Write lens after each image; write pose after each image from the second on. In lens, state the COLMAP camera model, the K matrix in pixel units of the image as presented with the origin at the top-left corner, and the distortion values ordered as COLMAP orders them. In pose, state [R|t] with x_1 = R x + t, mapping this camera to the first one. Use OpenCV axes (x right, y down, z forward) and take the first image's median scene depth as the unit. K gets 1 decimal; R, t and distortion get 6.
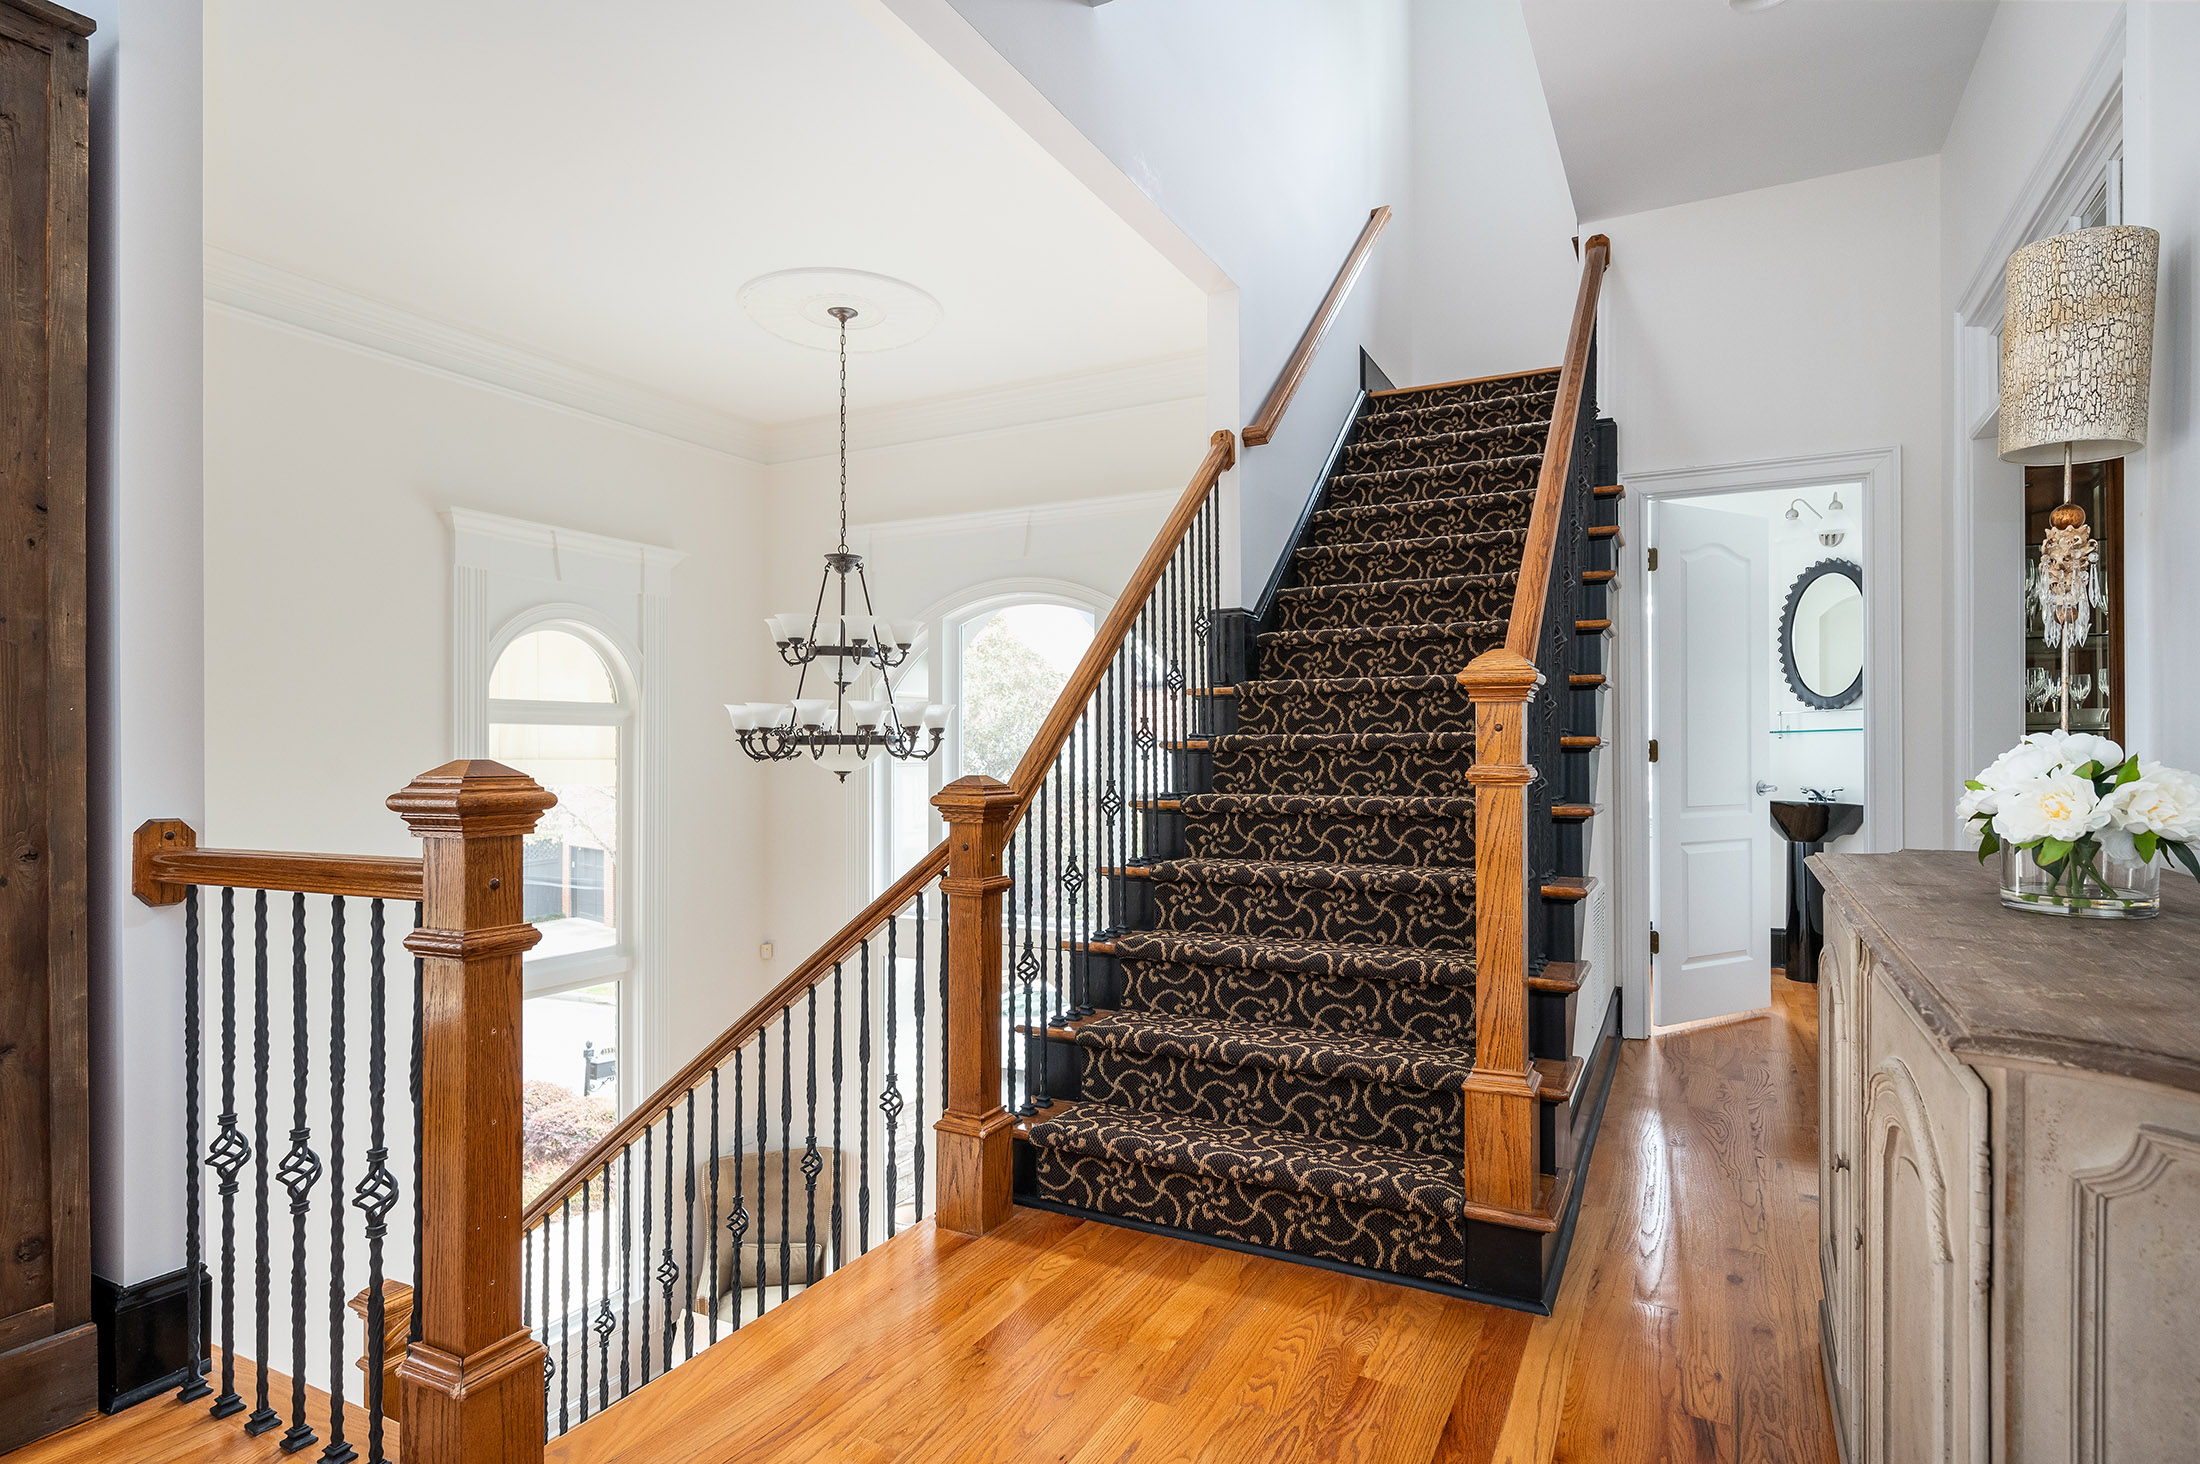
lens RADIAL K [[1138.3, 0, 1103.6], [0, 1138.3, 739.9], [0, 0, 1]] dist [0.006914, 0.000572]
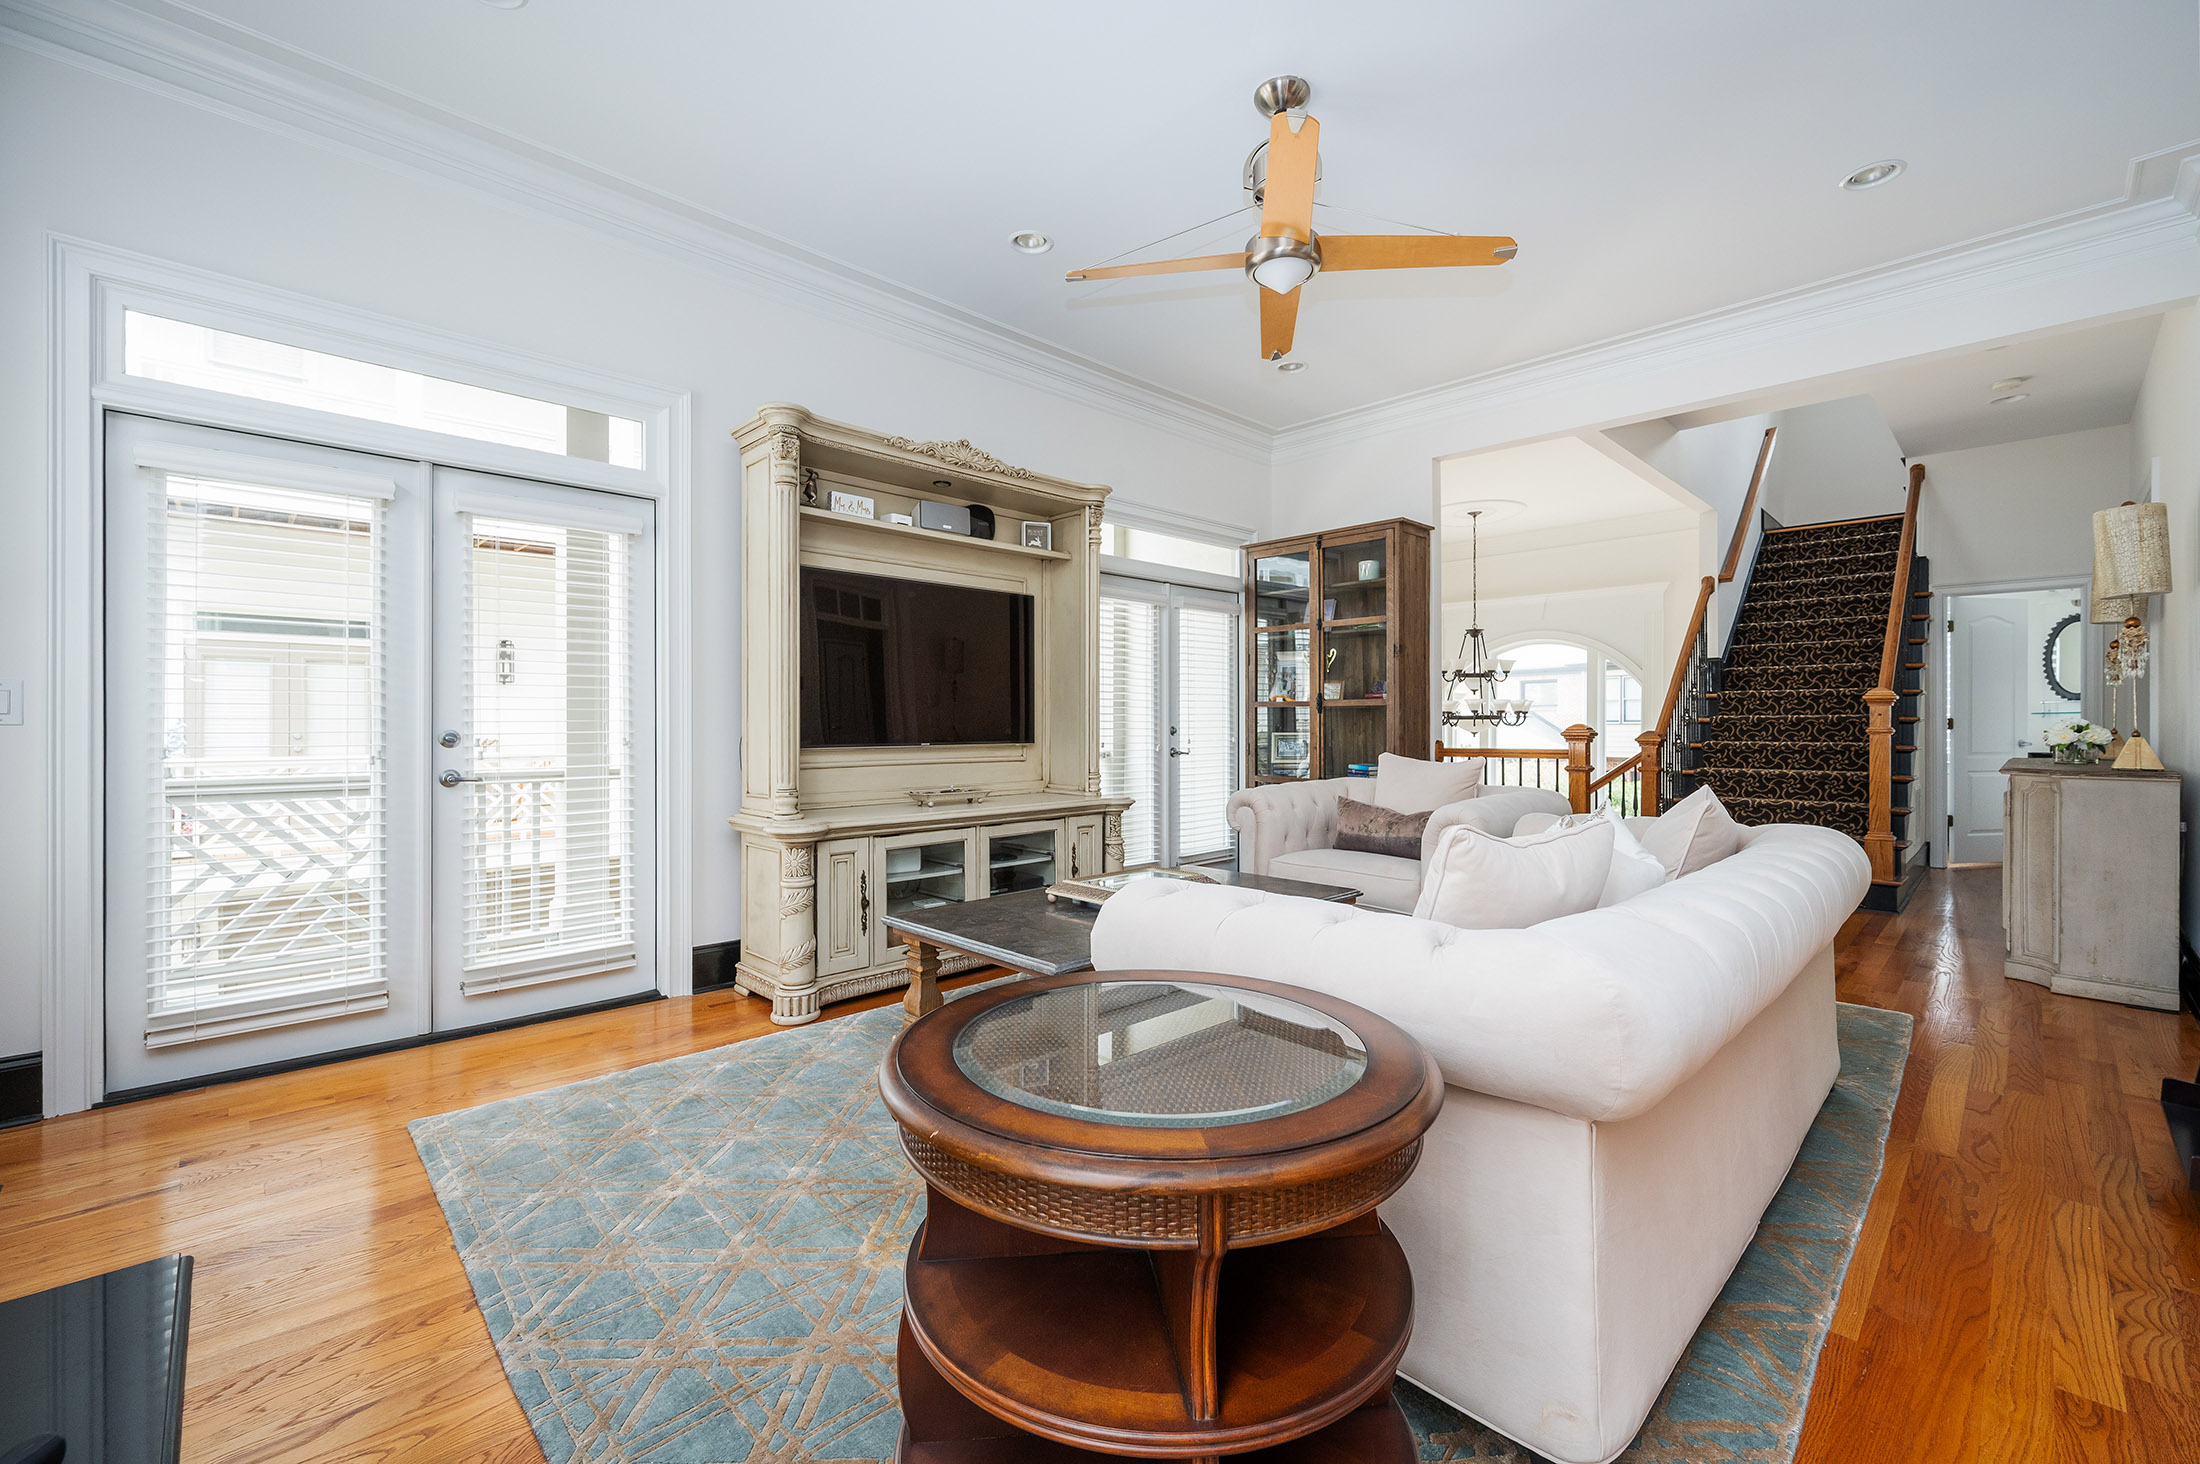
lens RADIAL K [[923.3, 0, 1098.7], [0, 923.3, 726.9], [0, 0, 1]] dist [0.001177, 0.000509]
pose [[0.953936, 0.002791, -0.299997, -0.394853], [0.000815, 0.999929, 0.011893, -0.004189], [0.300009, -0.011590, 0.953866, -0.861717]]
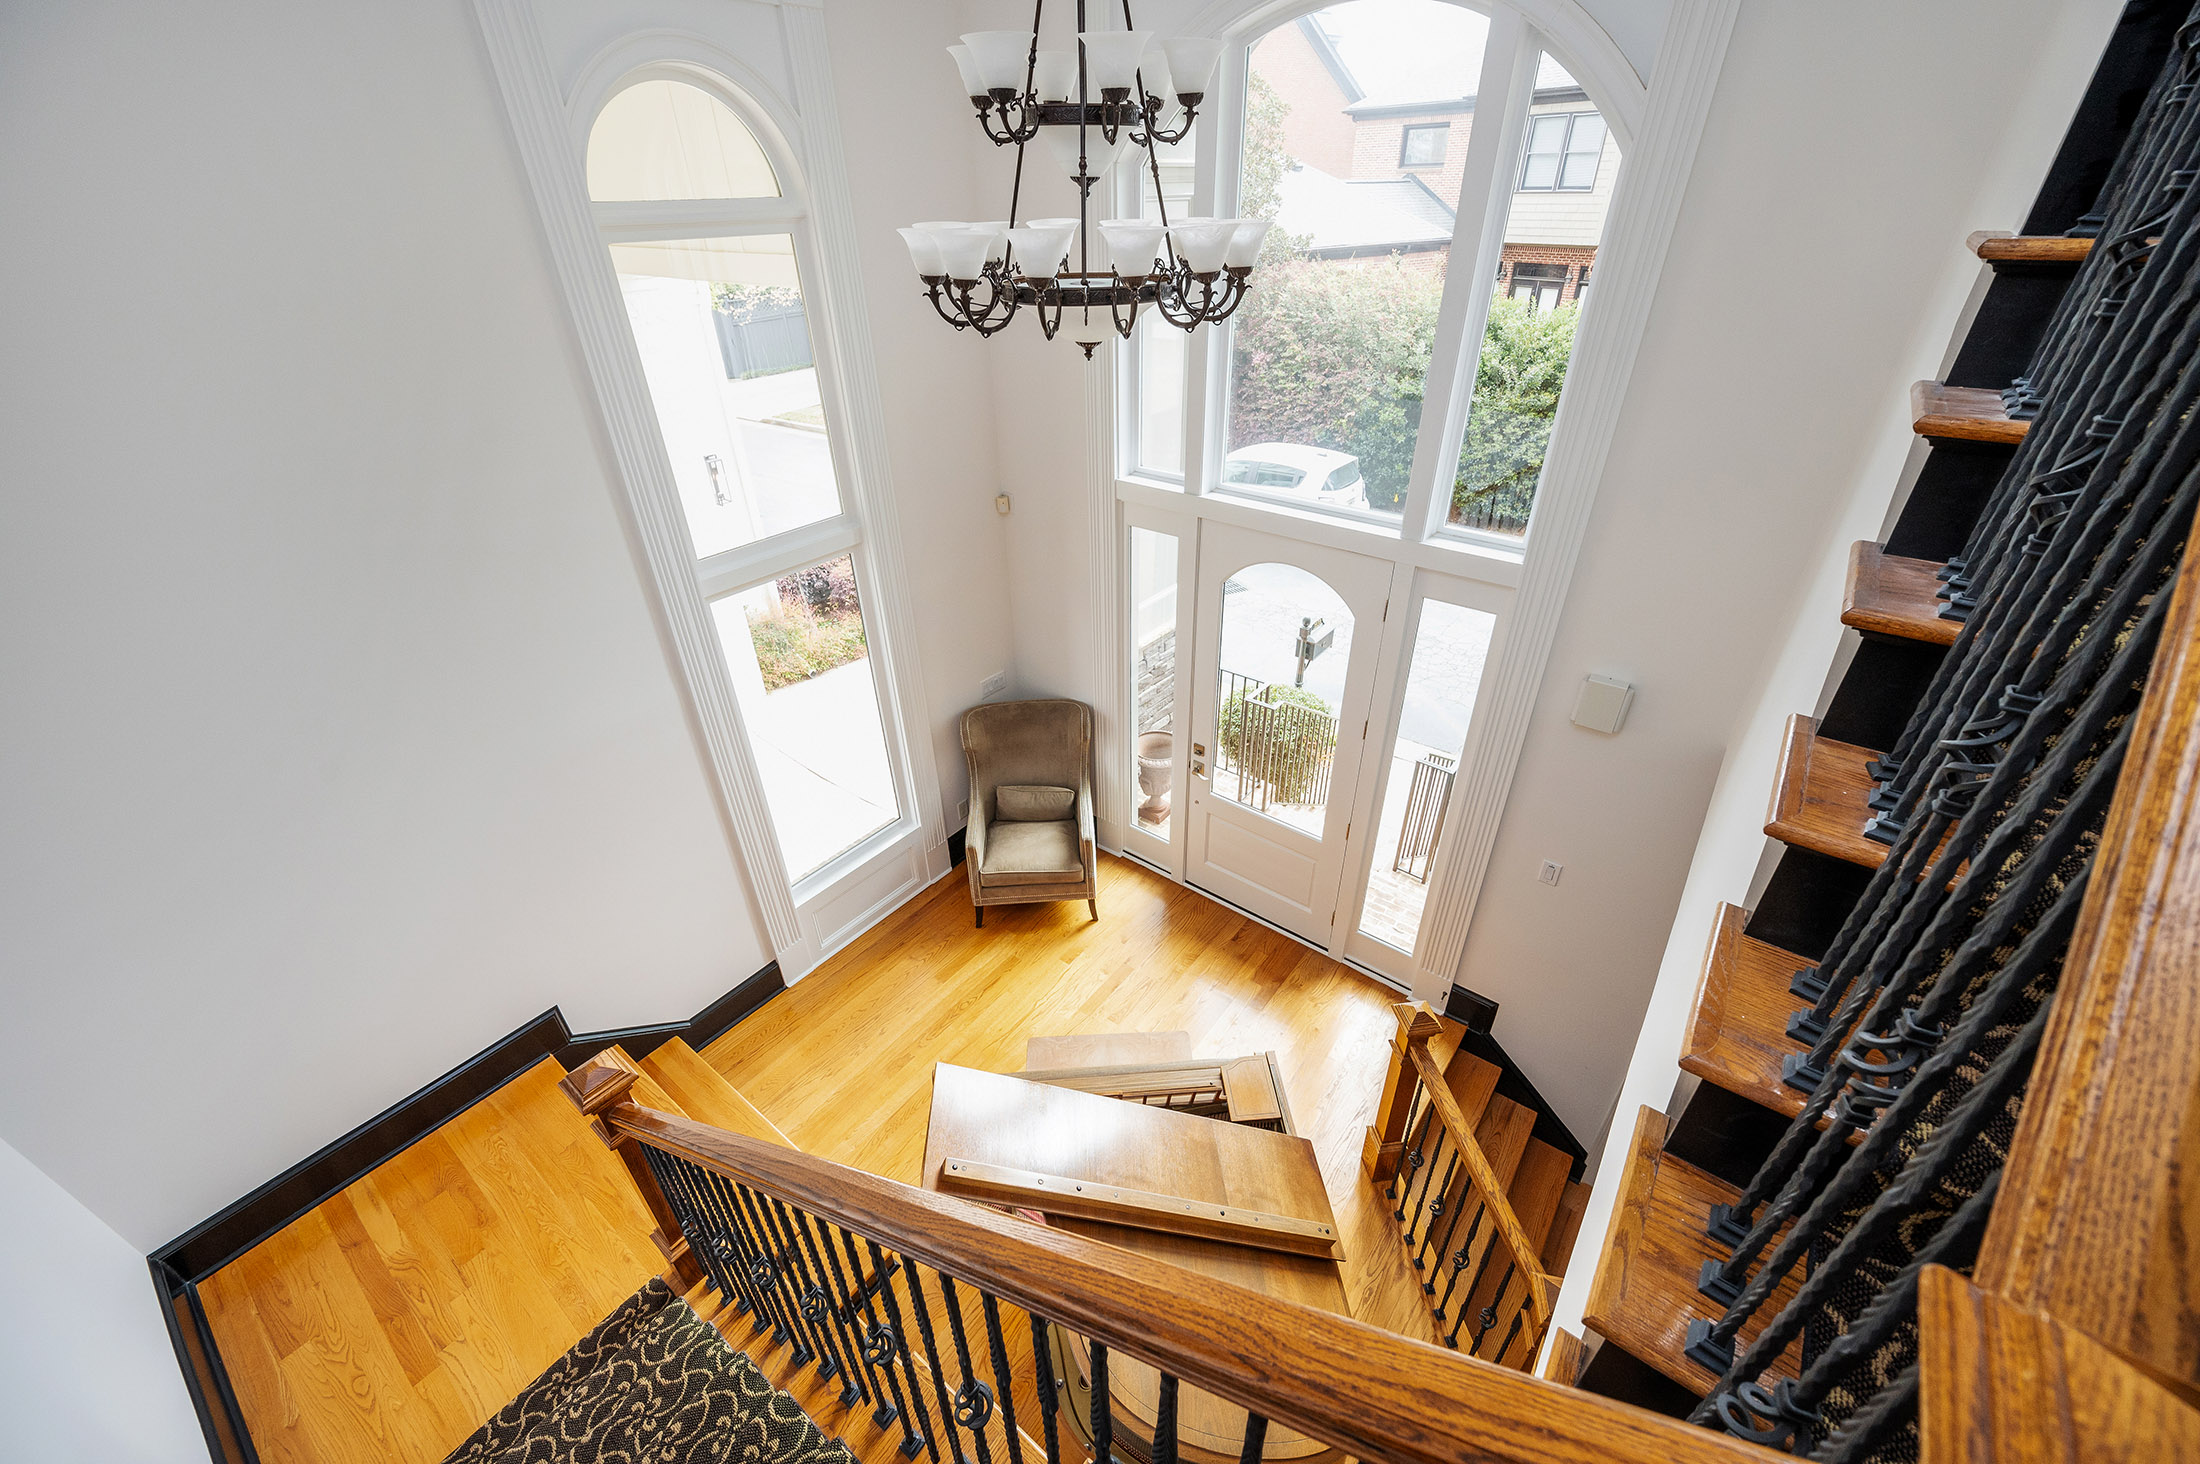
lens RADIAL K [[865.8, 0, 1114.5], [0, 865.8, 736.2], [0, 0, 1]] dist [-0.000445, -0.000032]
pose [[0.984855, 0.086419, -0.150305, -0.126713], [0.009605, 0.838397, 0.544976, -0.054651], [0.173112, -0.538166, 0.824869, 0.495829]]
